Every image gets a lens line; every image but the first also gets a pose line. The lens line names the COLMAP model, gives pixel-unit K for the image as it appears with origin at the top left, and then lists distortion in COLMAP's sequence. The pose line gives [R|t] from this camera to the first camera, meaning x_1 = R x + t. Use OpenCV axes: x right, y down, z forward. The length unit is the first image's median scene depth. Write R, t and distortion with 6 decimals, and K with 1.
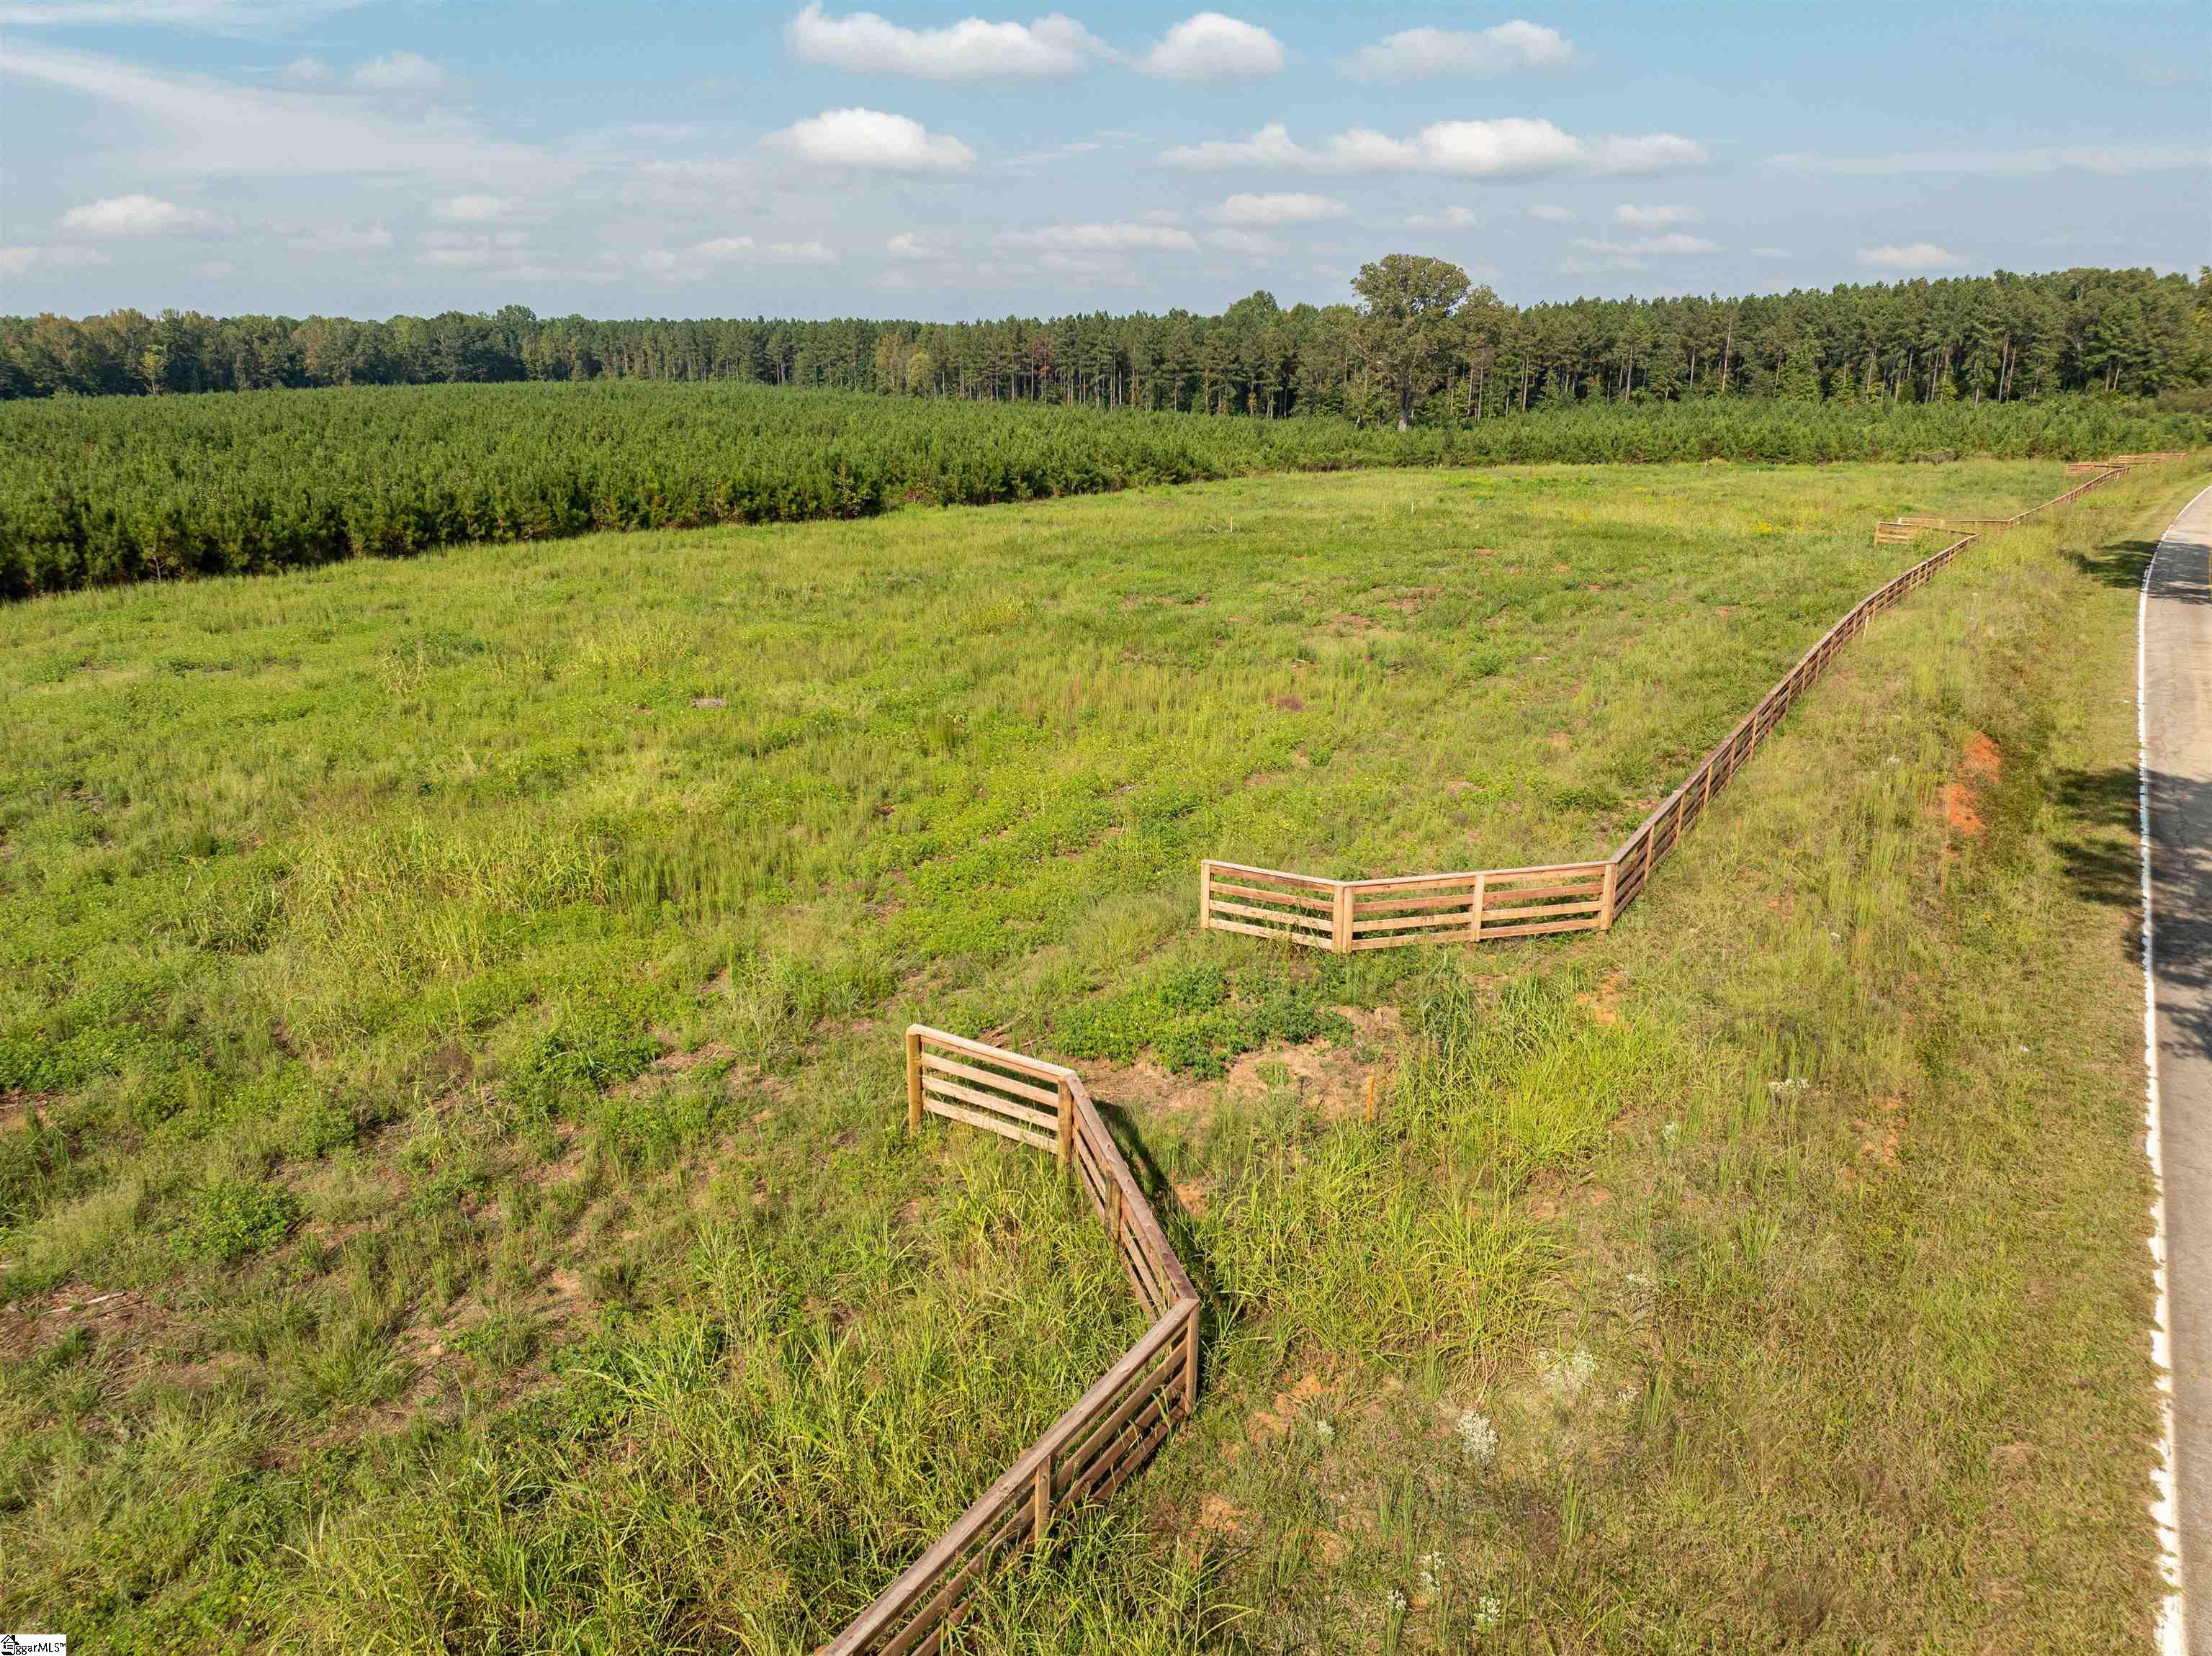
lens RADIAL K [[1537.5, 0, 1106.0], [0, 1537.5, 828.0], [0, 0, 1]] dist [-0.029775, -0.026572]
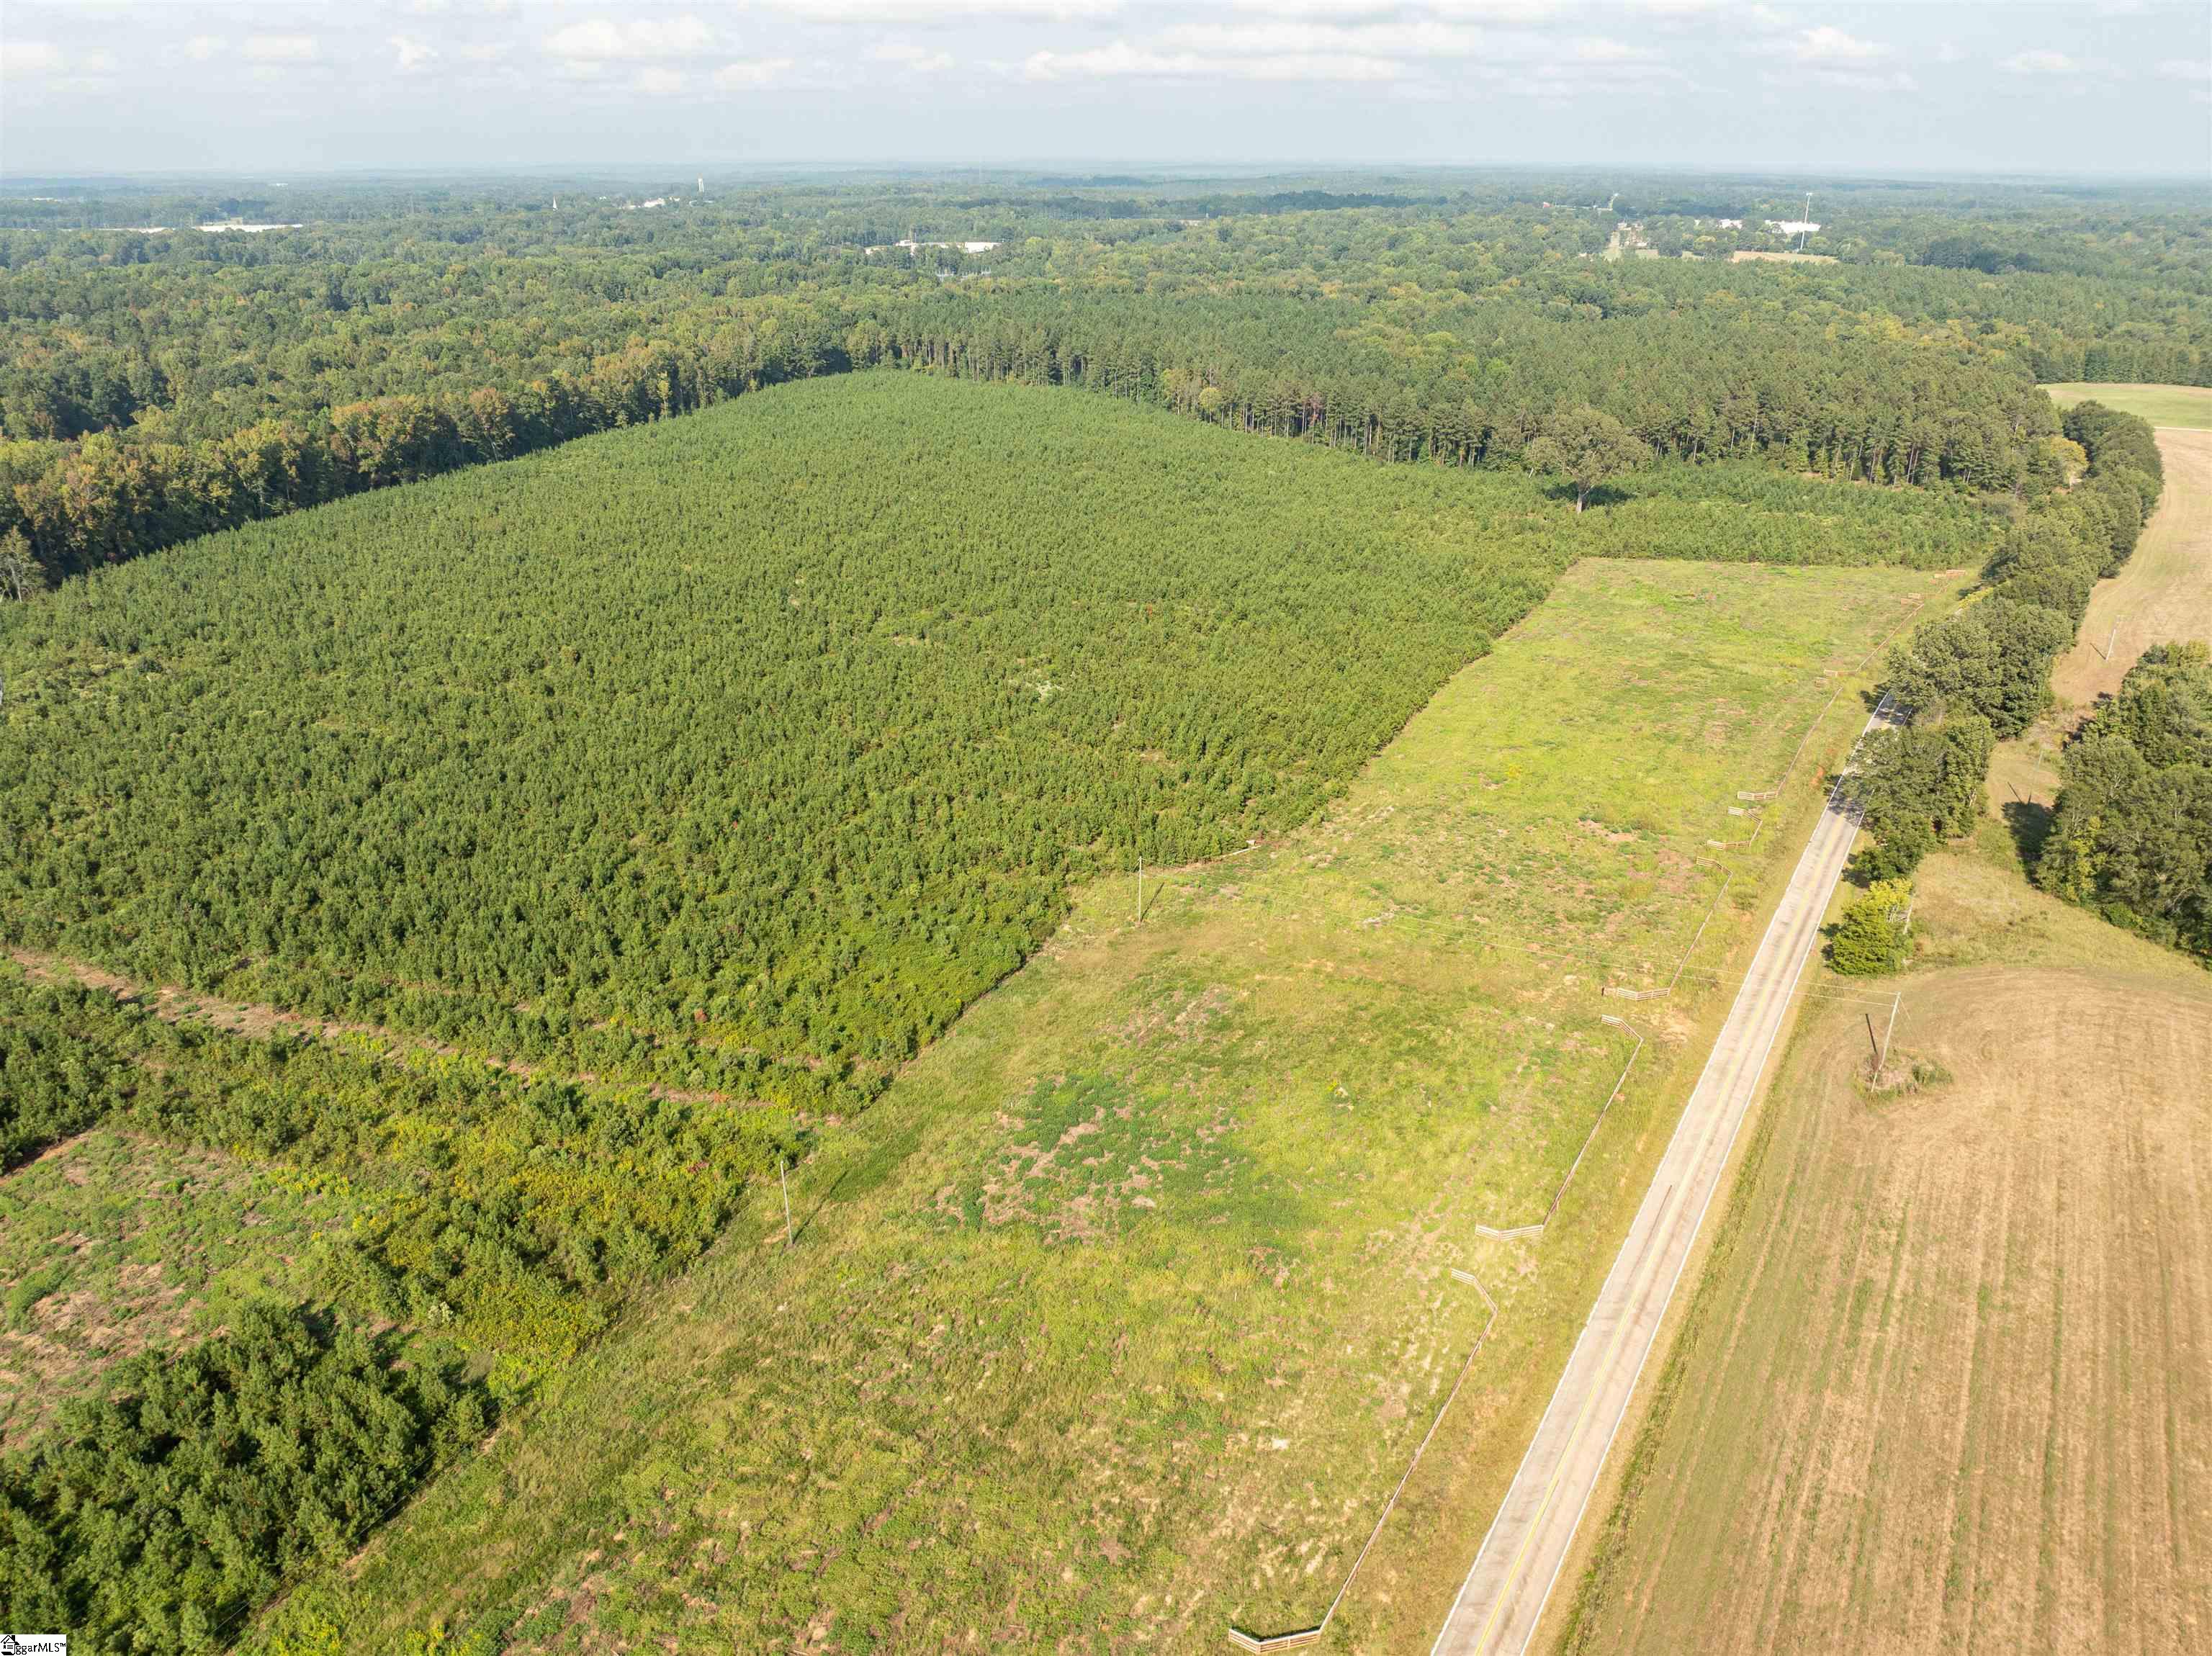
lens RADIAL K [[1537.5, 0, 1106.0], [0, 1537.5, 828.0], [0, 0, 1]] dist [-0.029775, -0.026572]
pose [[0.999706, -0.017172, 0.017136, -0.350569], [0.015113, 0.993394, 0.113756, -0.081040], [-0.018977, -0.113464, 0.993361, -0.721010]]
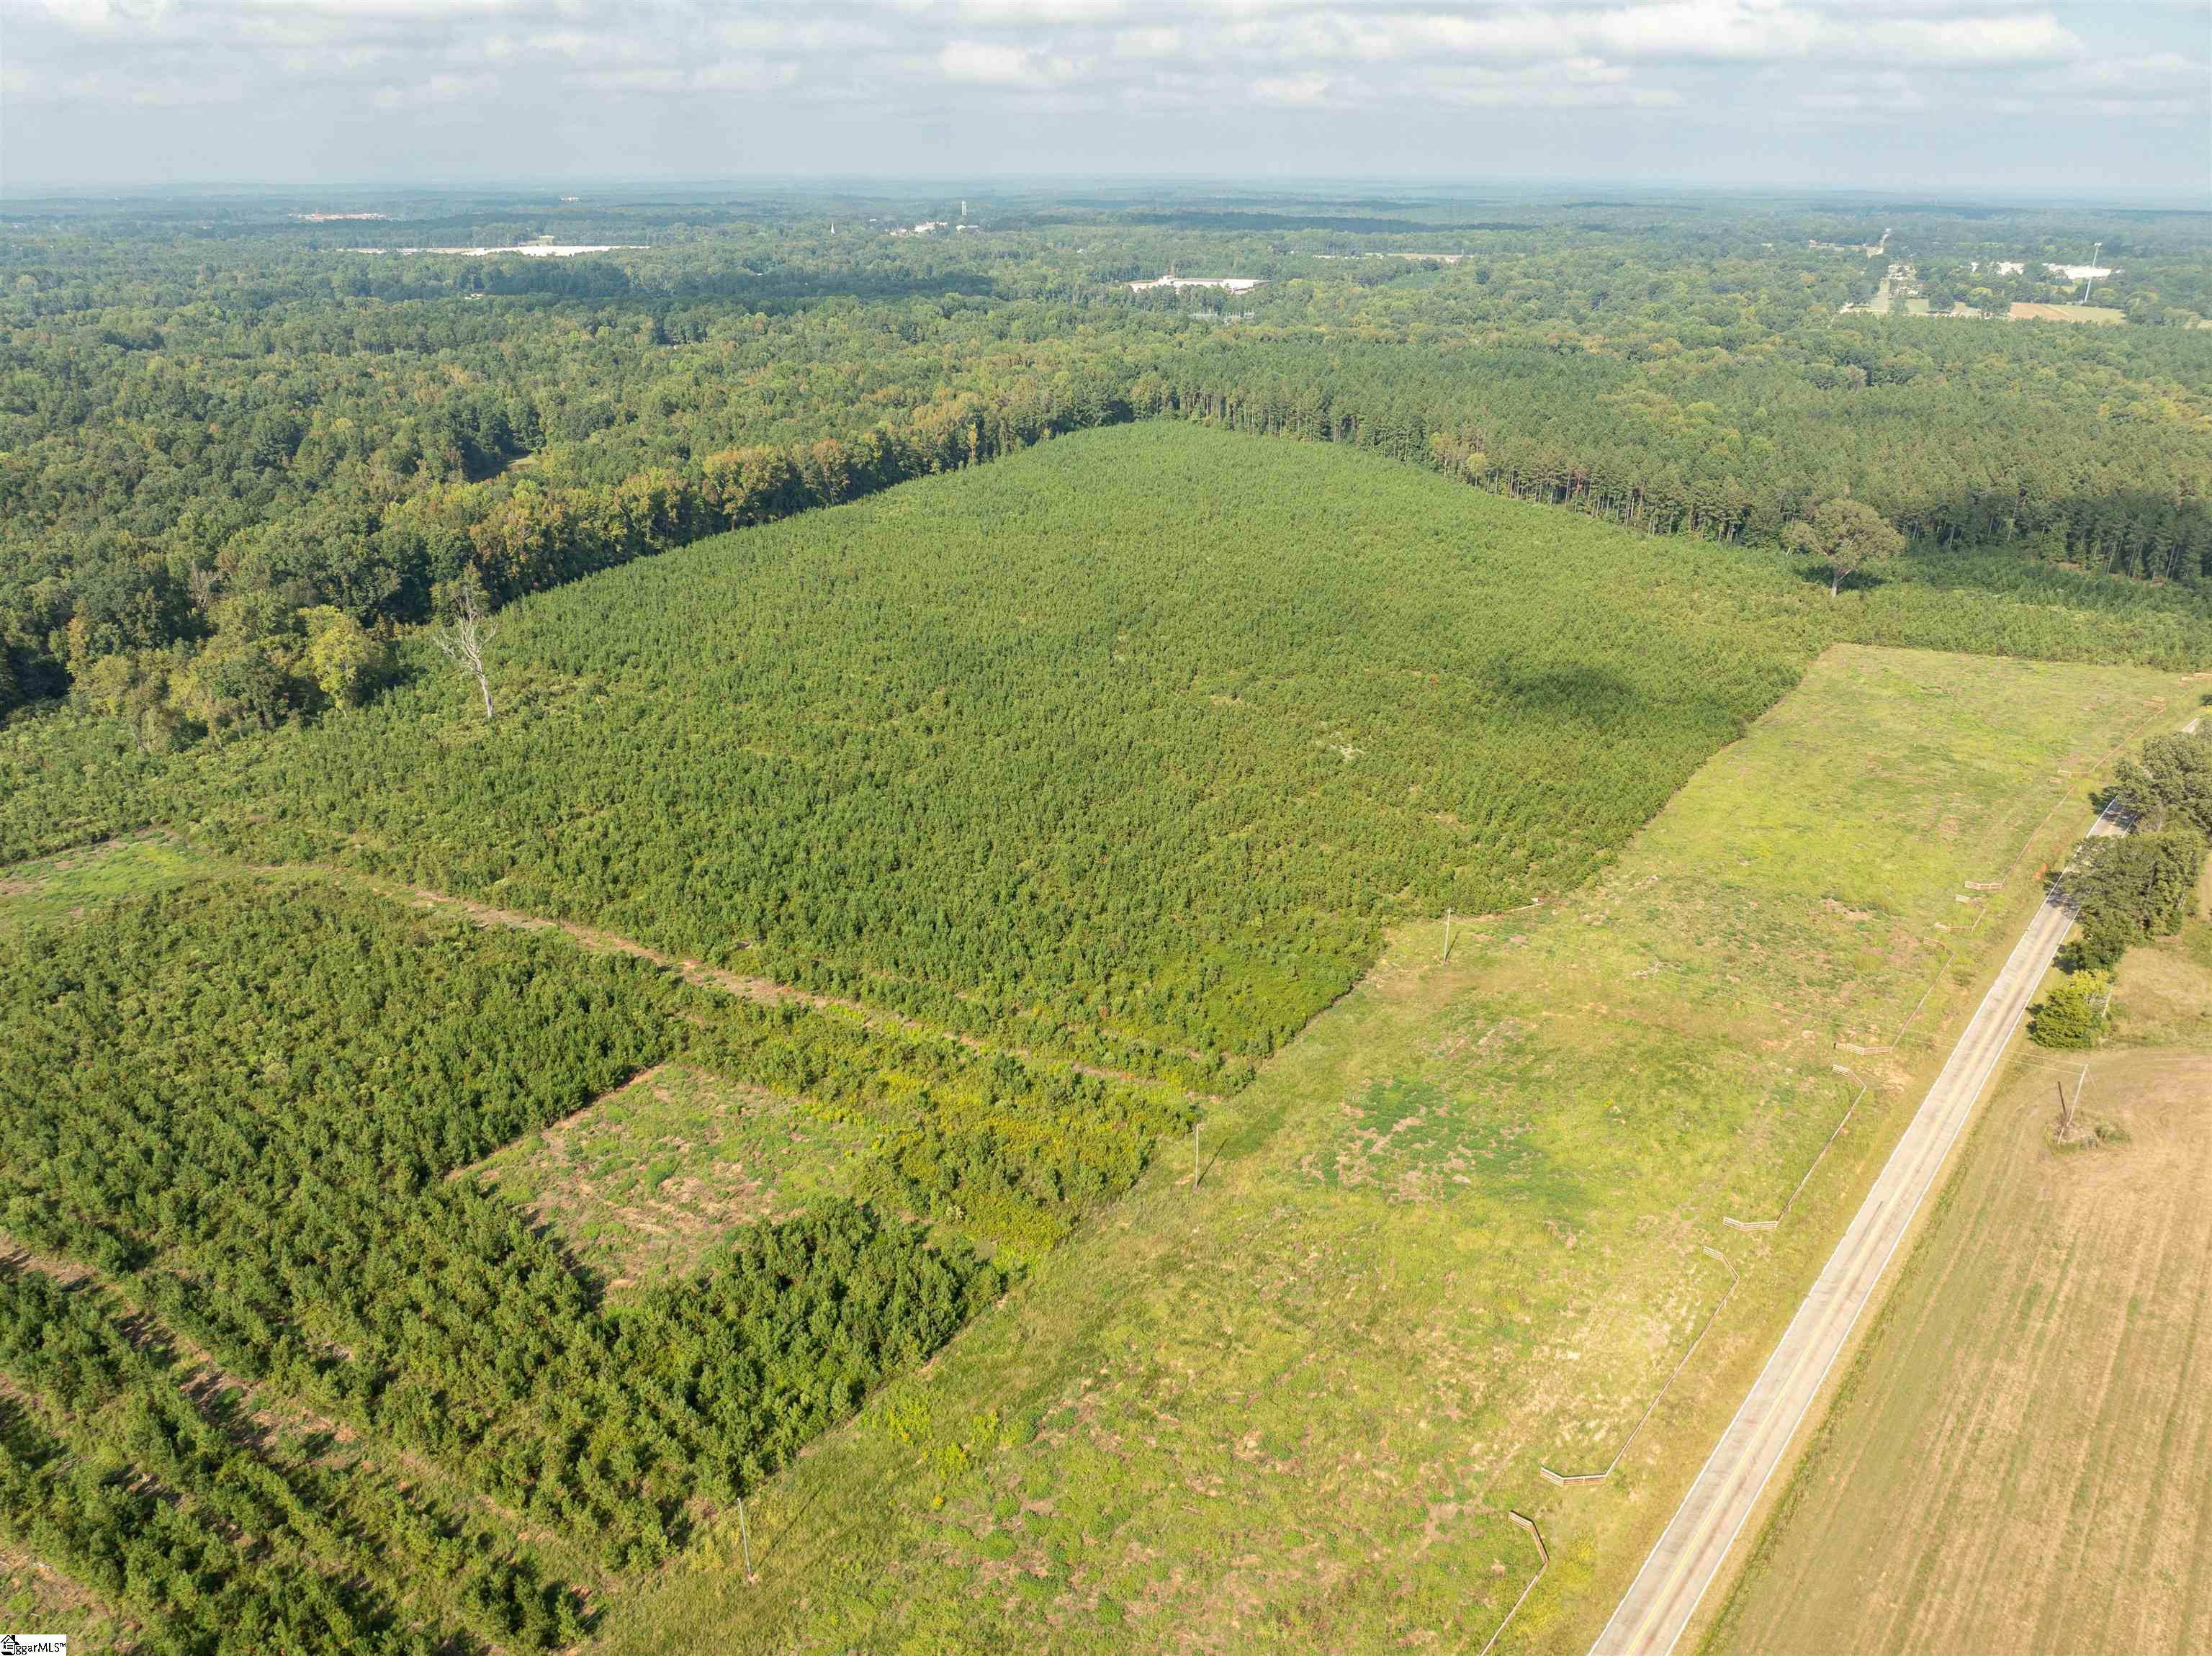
lens RADIAL K [[1539.8, 0, 1106.0], [0, 1539.8, 828.0], [0, 0, 1]] dist [-0.041368, 0.000134]
pose [[0.992231, 0.042124, -0.117061, -0.413207], [-0.029640, 0.993881, 0.106404, -0.117759], [0.120827, -0.102107, 0.987408, -0.890959]]
